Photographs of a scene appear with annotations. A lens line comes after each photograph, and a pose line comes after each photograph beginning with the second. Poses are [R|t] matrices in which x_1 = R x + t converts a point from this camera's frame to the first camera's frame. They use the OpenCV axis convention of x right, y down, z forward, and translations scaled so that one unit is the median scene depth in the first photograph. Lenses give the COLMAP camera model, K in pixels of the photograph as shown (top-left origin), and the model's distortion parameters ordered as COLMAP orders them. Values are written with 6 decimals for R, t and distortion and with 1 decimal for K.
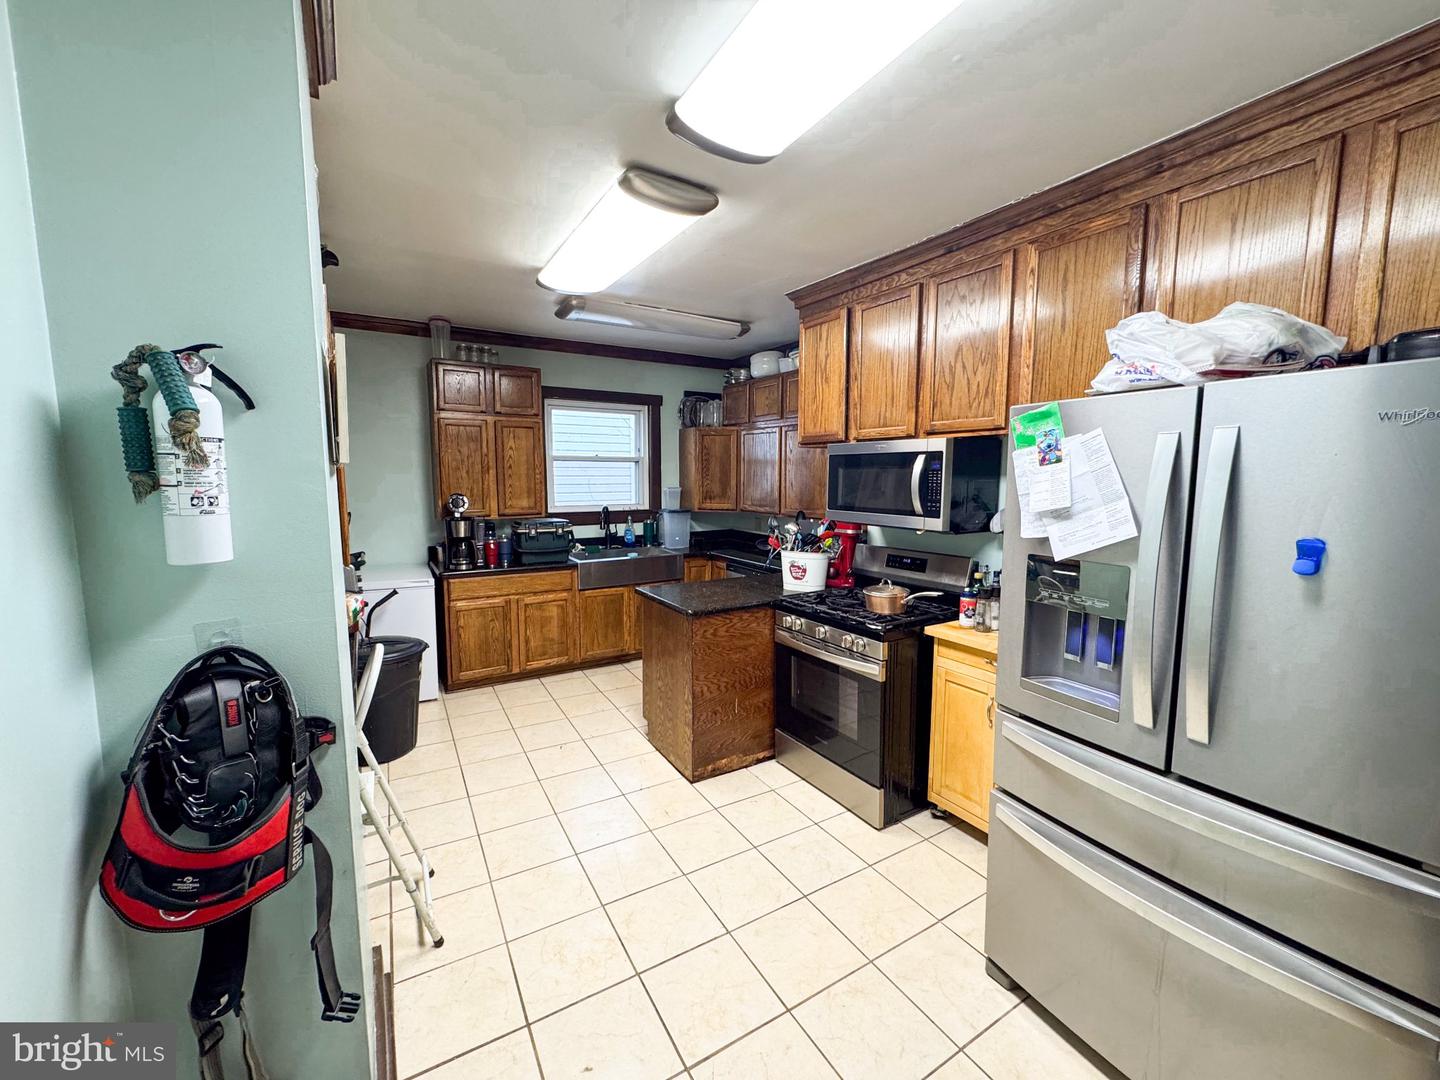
lens RADIAL K [[578.6, 0, 720.6], [0, 578.6, 537.6], [0, 0, 1]] dist [-0.003934, 0.000983]
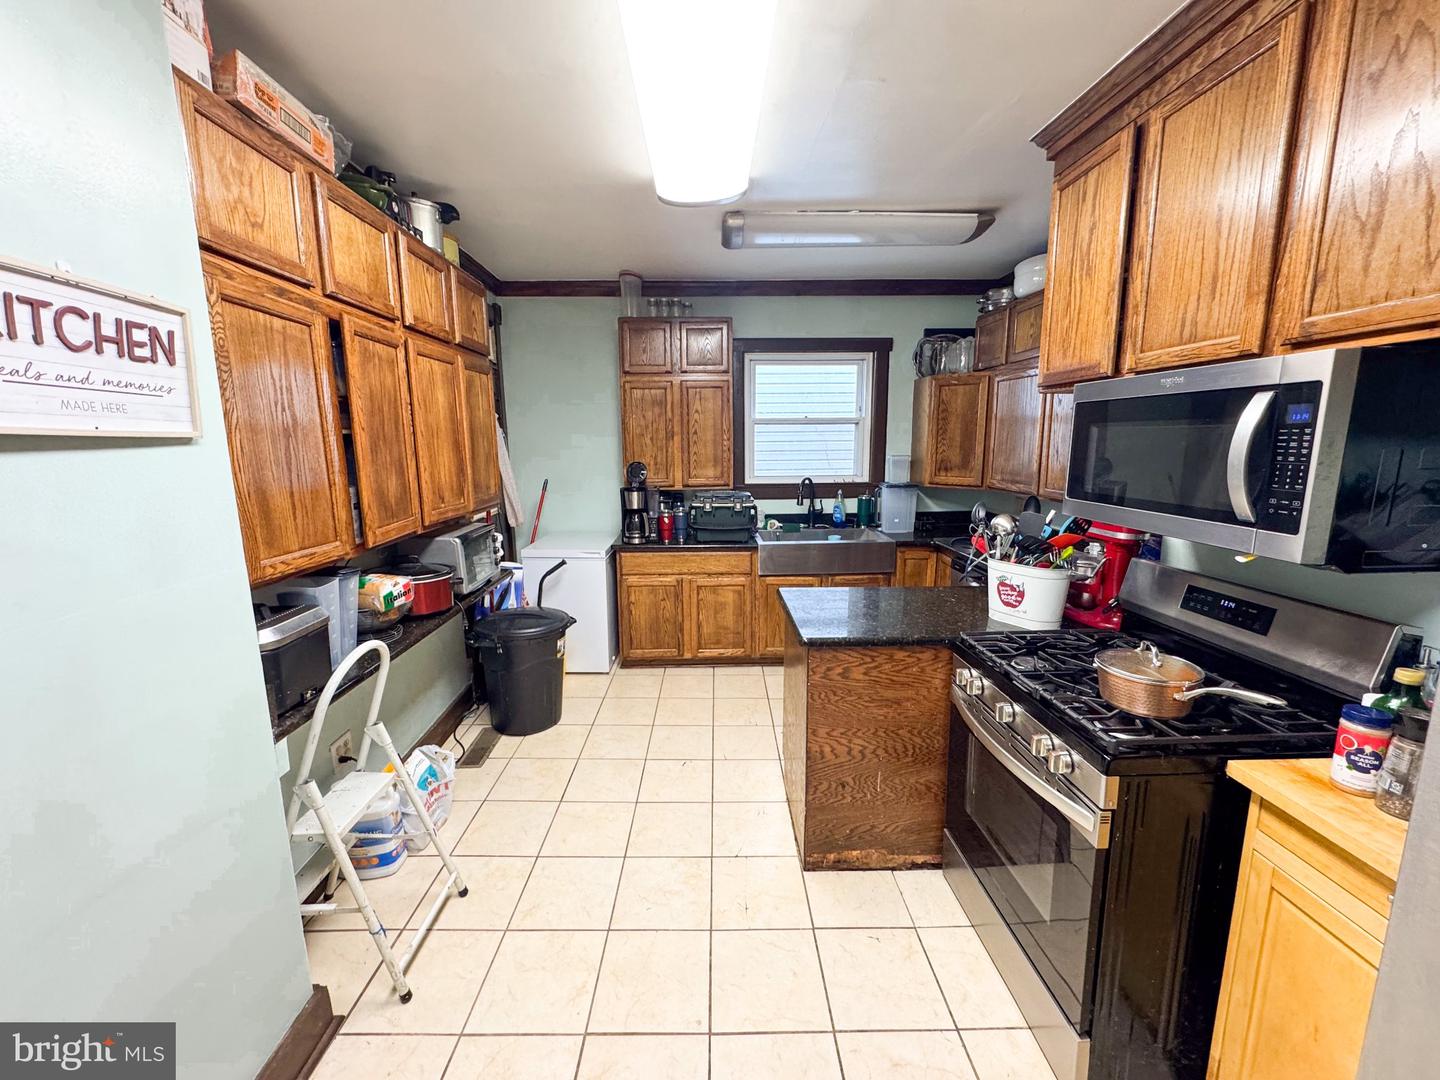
lens RADIAL K [[578.6, 0, 714.6], [0, 578.6, 537.5], [0, 0, 1]] dist [-0.003934, 0.000983]
pose [[0.864642, 0.074185, -0.496881, 0.164363], [-0.043885, 0.996410, 0.072399, -0.033963], [0.500468, -0.040794, 0.864793, 0.303387]]
